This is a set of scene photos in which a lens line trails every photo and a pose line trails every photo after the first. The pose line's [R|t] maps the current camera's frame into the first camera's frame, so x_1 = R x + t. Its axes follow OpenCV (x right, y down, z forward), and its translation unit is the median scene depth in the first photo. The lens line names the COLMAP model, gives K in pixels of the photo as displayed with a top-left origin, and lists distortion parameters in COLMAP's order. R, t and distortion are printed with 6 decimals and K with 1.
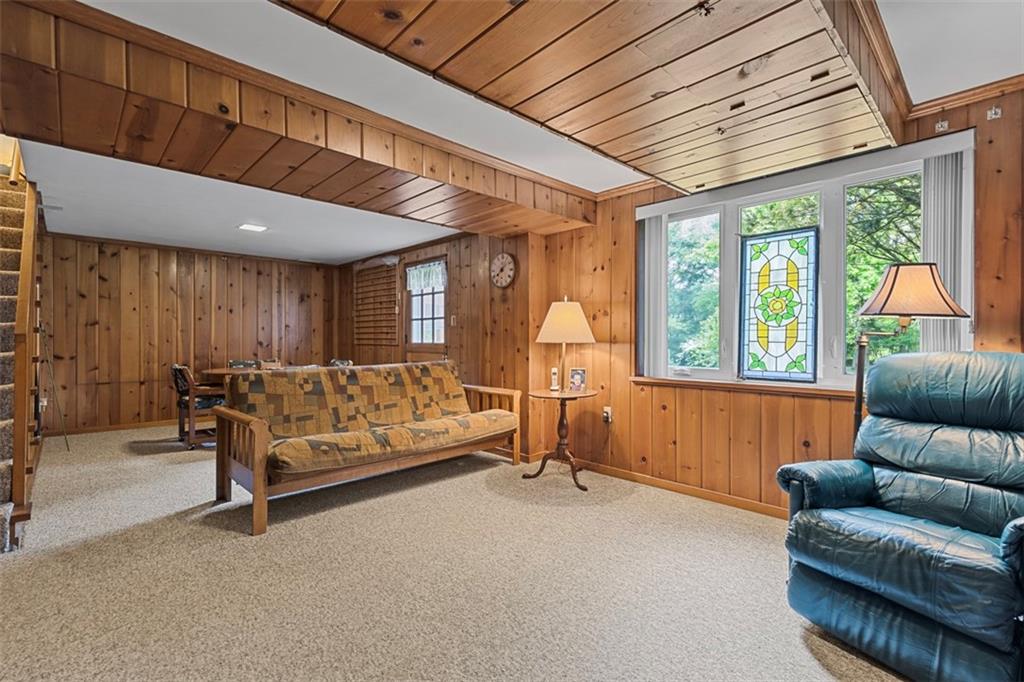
lens RADIAL K [[462.7, 0, 516.7], [0, 462.7, 343.1], [0, 0, 1]] dist [0.008251, 0.001230]
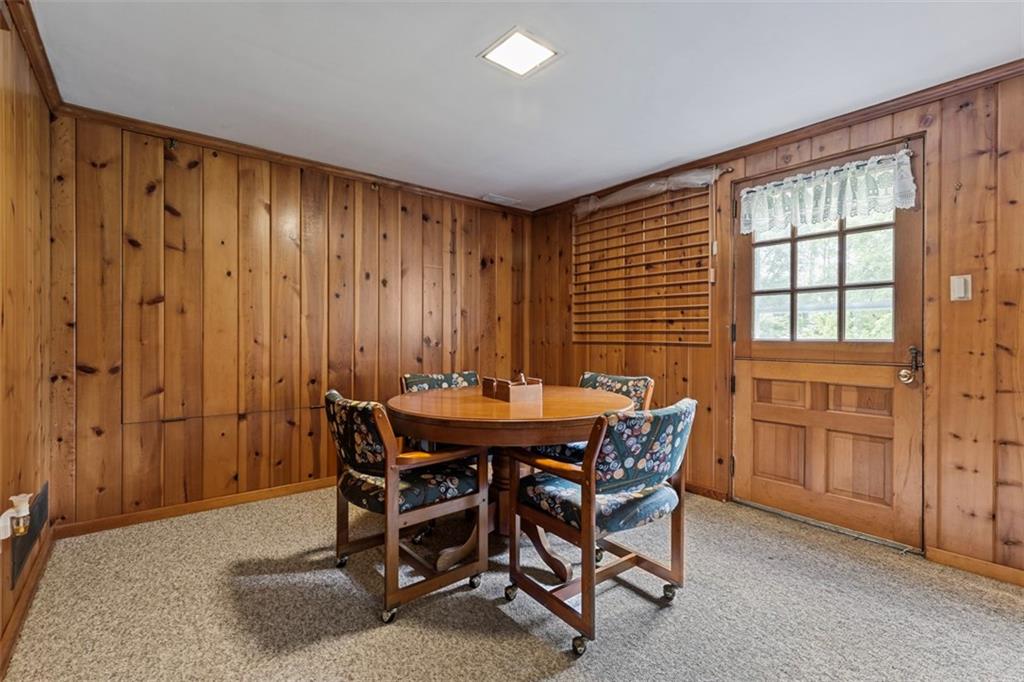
lens RADIAL K [[462.7, 0, 518.5], [0, 462.7, 339.5], [0, 0, 1]] dist [0.008251, 0.001230]
pose [[0.996768, 0.001752, -0.080316, -0.482646], [-0.001711, 0.999998, 0.000579, -0.001195], [0.080317, -0.000439, 0.996769, 0.537906]]
